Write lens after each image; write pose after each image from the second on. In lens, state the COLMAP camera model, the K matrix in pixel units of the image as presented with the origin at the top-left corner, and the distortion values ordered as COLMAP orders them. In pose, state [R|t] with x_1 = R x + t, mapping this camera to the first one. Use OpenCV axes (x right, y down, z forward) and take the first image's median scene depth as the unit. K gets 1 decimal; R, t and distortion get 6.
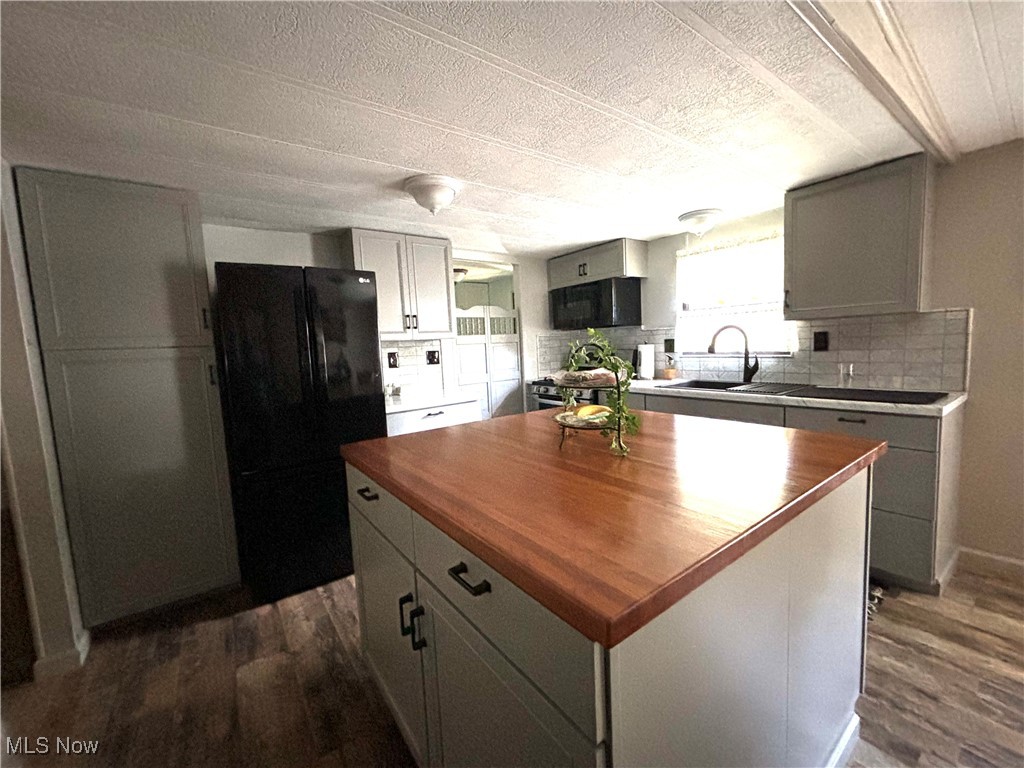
lens RADIAL K [[409.7, 0, 514.6], [0, 409.7, 383.8], [0, 0, 1]] dist [-0.001274, 0.000284]
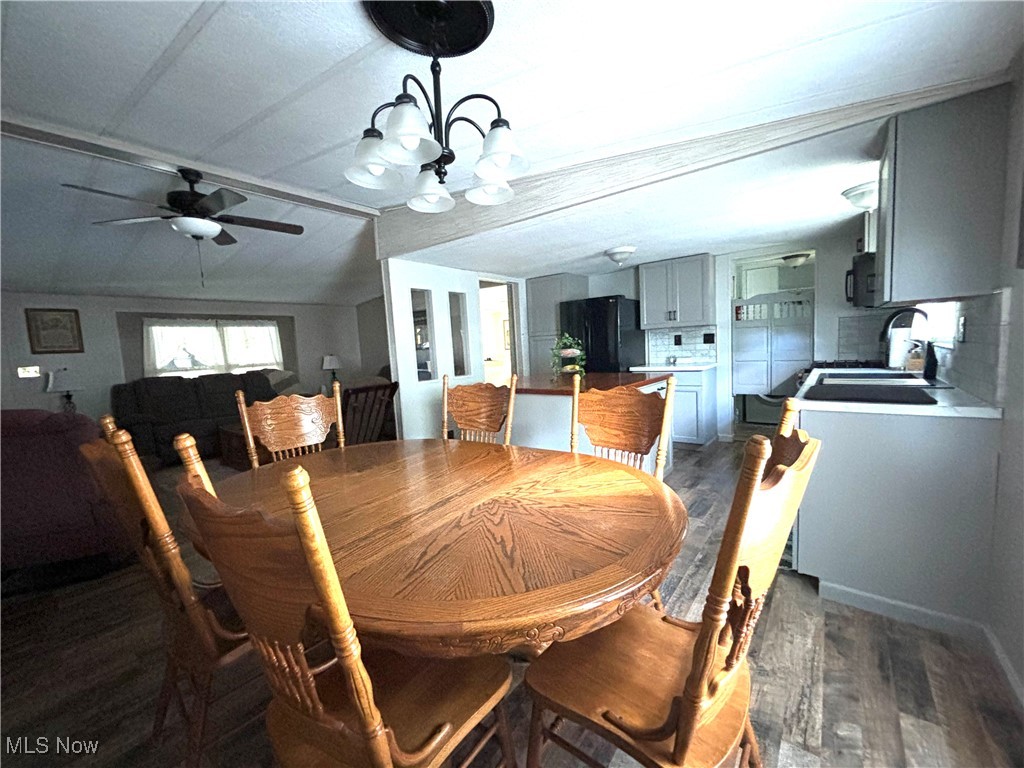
lens RADIAL K [[409.7, 0, 512.0], [0, 409.7, 384.8], [0, 0, 1]] dist [-0.001274, 0.000284]
pose [[0.264678, 0.128104, -0.955790, 1.116922], [-0.054576, 0.991539, 0.117782, -0.042777], [0.962791, 0.020989, 0.269430, 0.007442]]
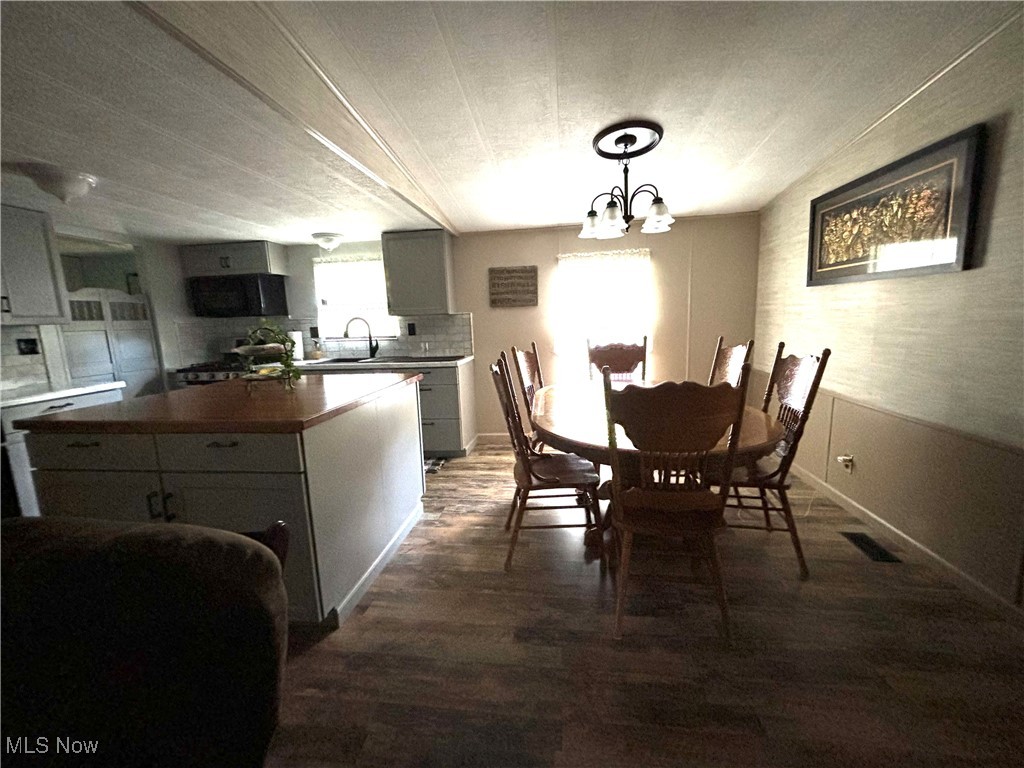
lens RADIAL K [[409.7, 0, 509.9], [0, 409.7, 388.2], [0, 0, 1]] dist [-0.001274, 0.000284]
pose [[0.696358, -0.097338, 0.711063, -0.137591], [0.072113, 0.995236, 0.065618, 0.045172], [-0.714062, 0.005583, 0.700060, -0.366183]]
